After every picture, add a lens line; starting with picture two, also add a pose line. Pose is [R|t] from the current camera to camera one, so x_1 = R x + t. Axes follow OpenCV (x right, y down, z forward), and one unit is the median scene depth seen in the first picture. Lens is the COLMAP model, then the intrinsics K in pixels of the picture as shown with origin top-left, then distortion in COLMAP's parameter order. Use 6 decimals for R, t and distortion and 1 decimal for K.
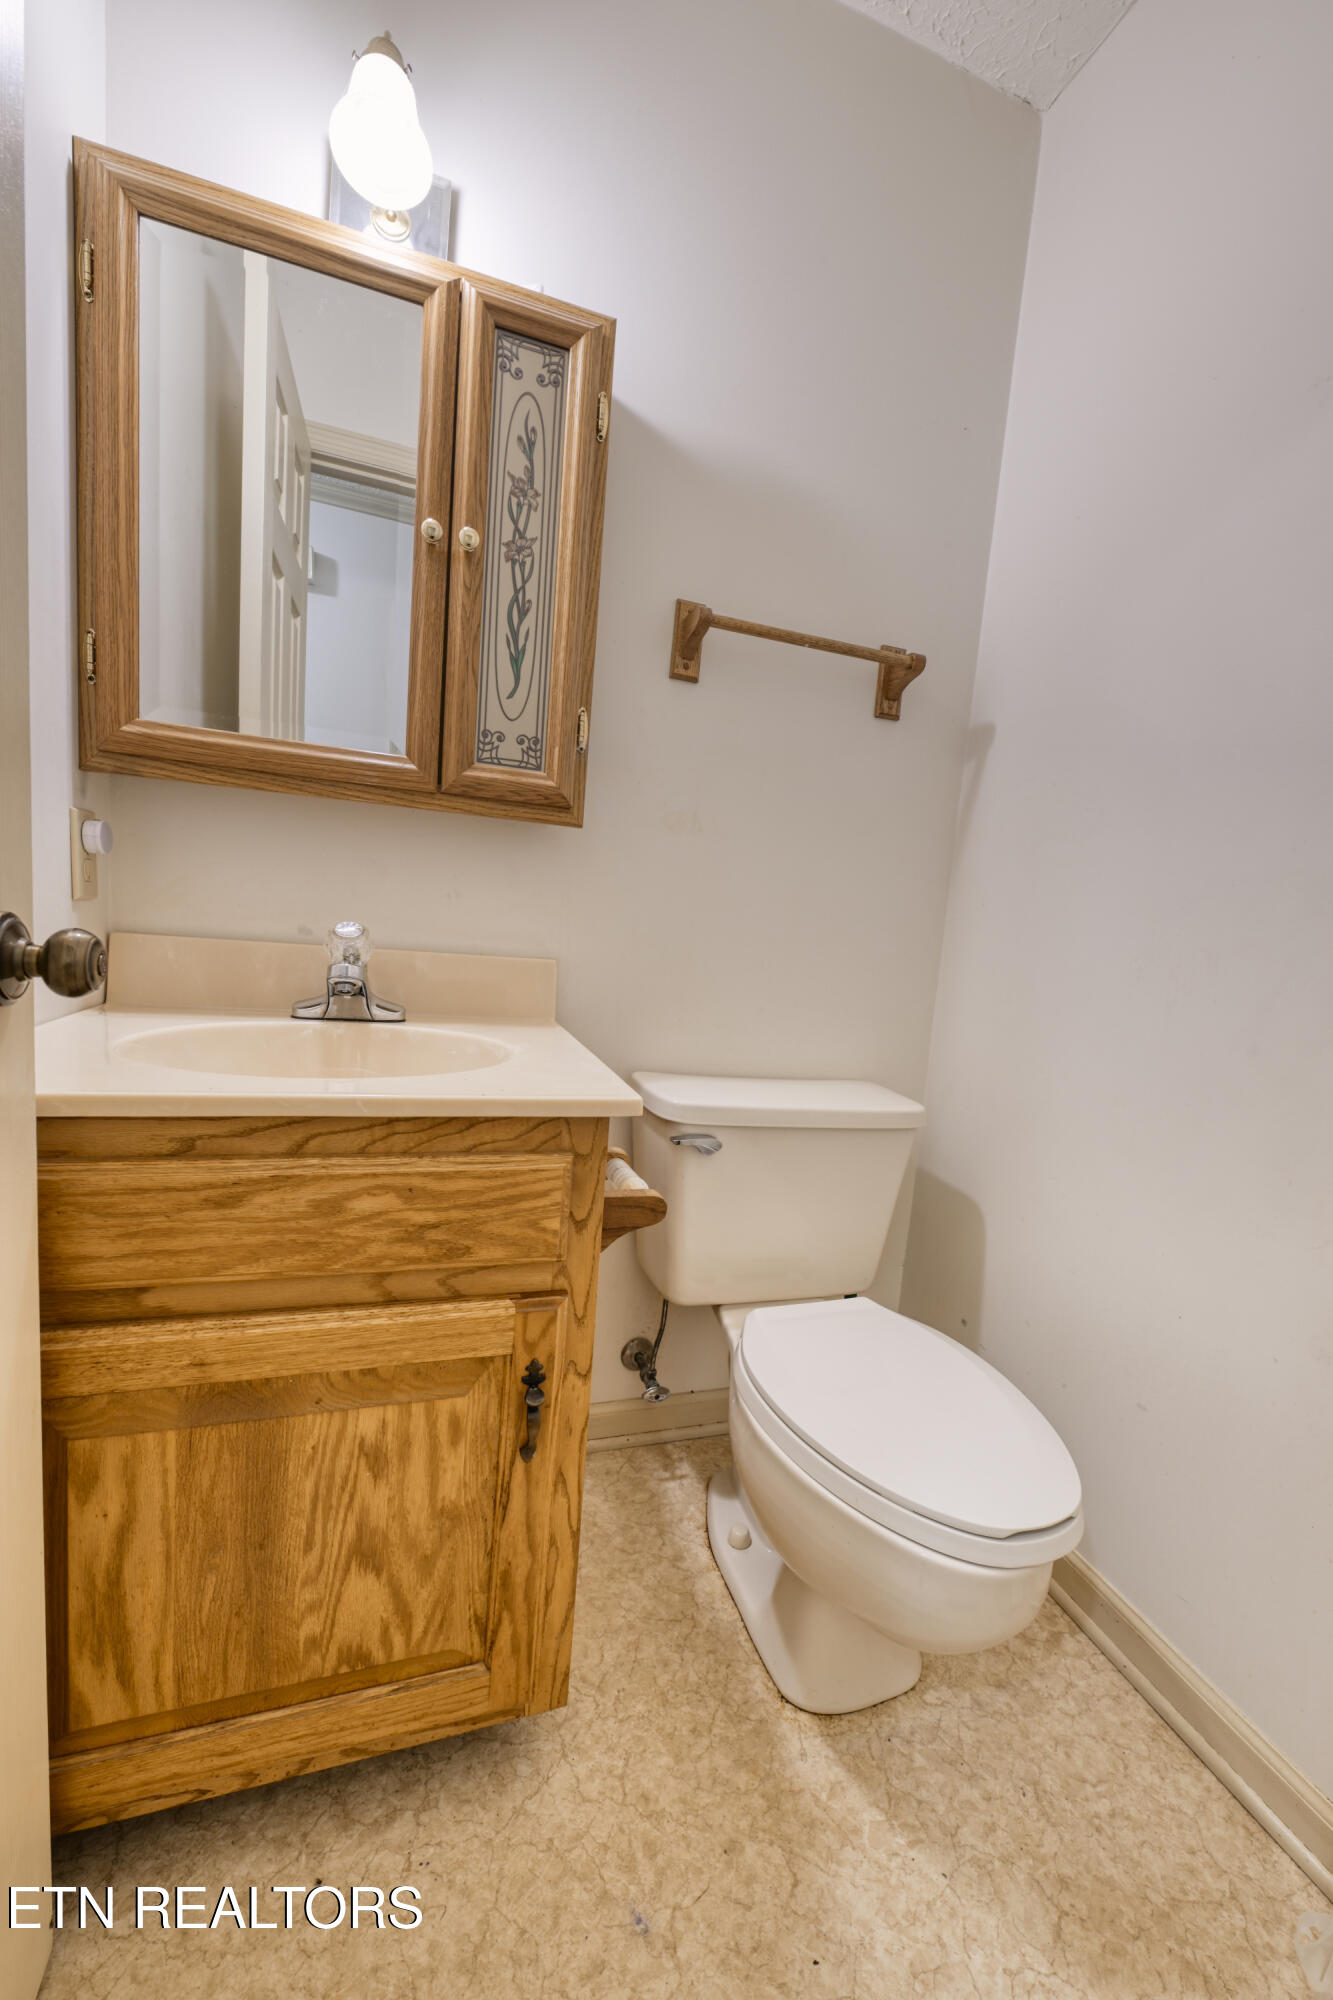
lens RADIAL K [[780.9, 0, 666.9], [0, 780.9, 1008.6], [0, 0, 1]] dist [-0.001186, -0.000330]
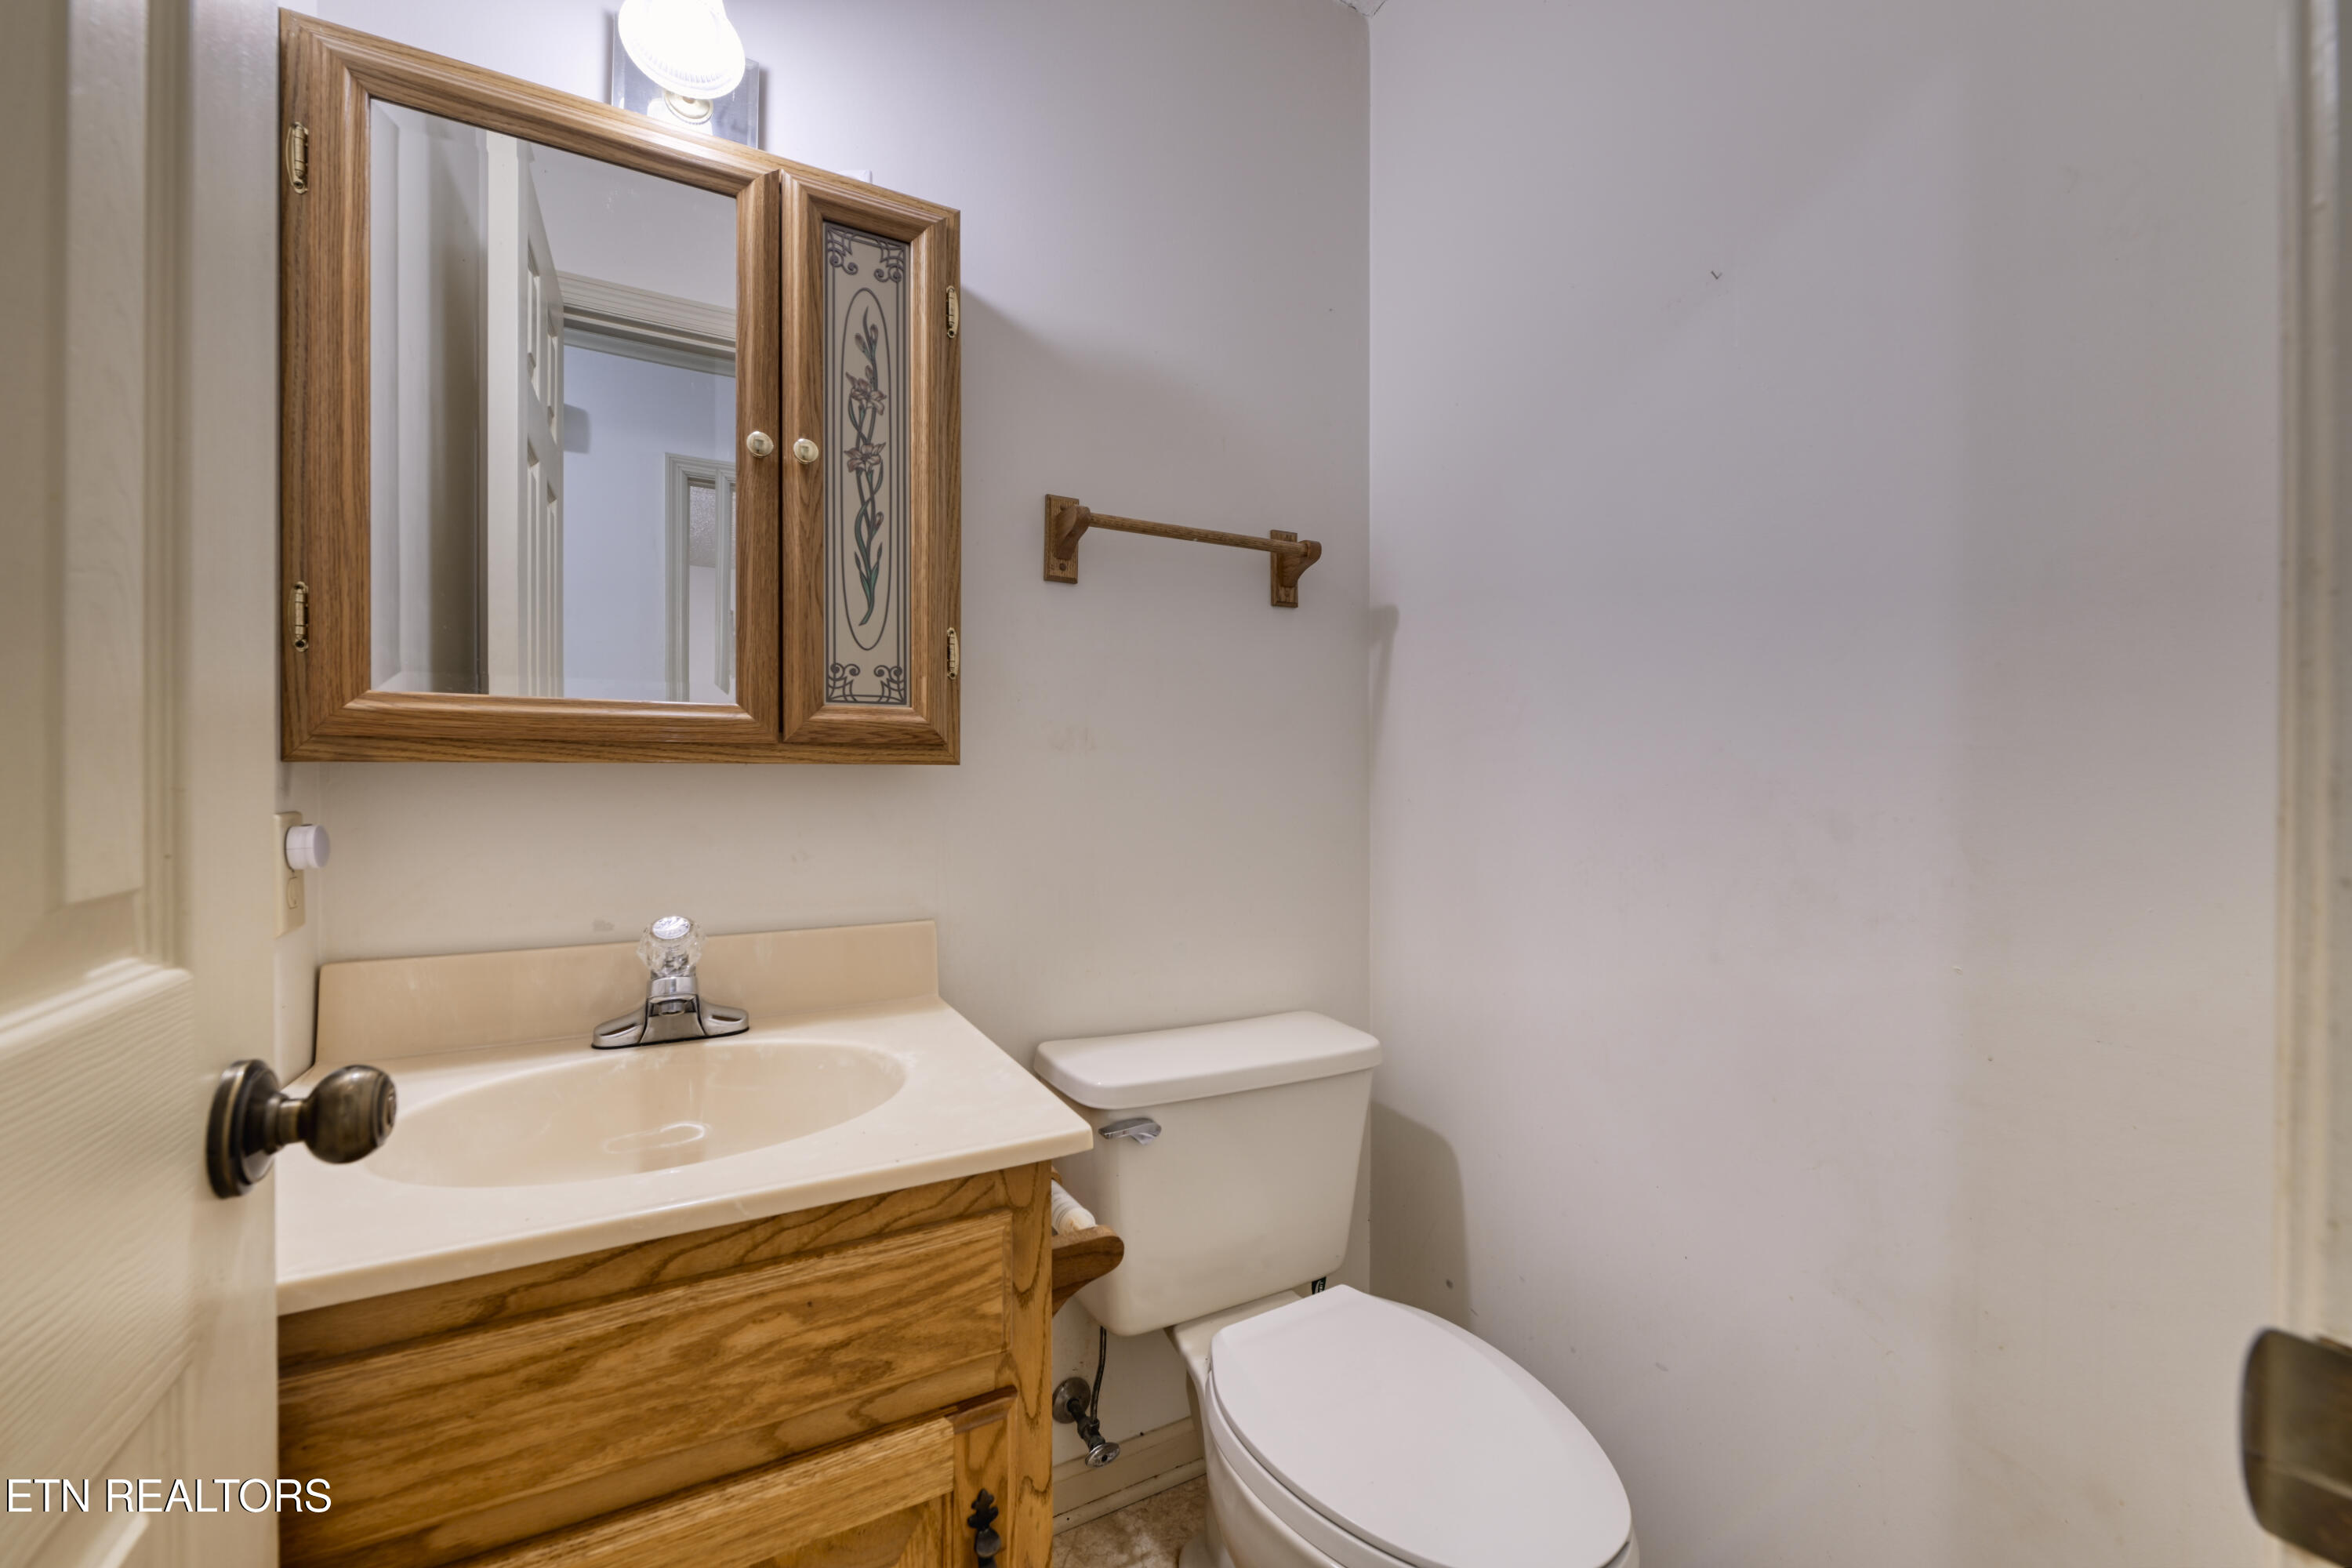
lens RADIAL K [[927.9, 0, 1185.8], [0, 927.9, 778.0], [0, 0, 1]] dist [-0.003369, -0.000715]
pose [[0.979635, -0.081885, 0.183331, -0.062087], [0.101655, 0.989663, -0.101164, -0.105718], [-0.173152, 0.117741, 0.977832, -0.015370]]
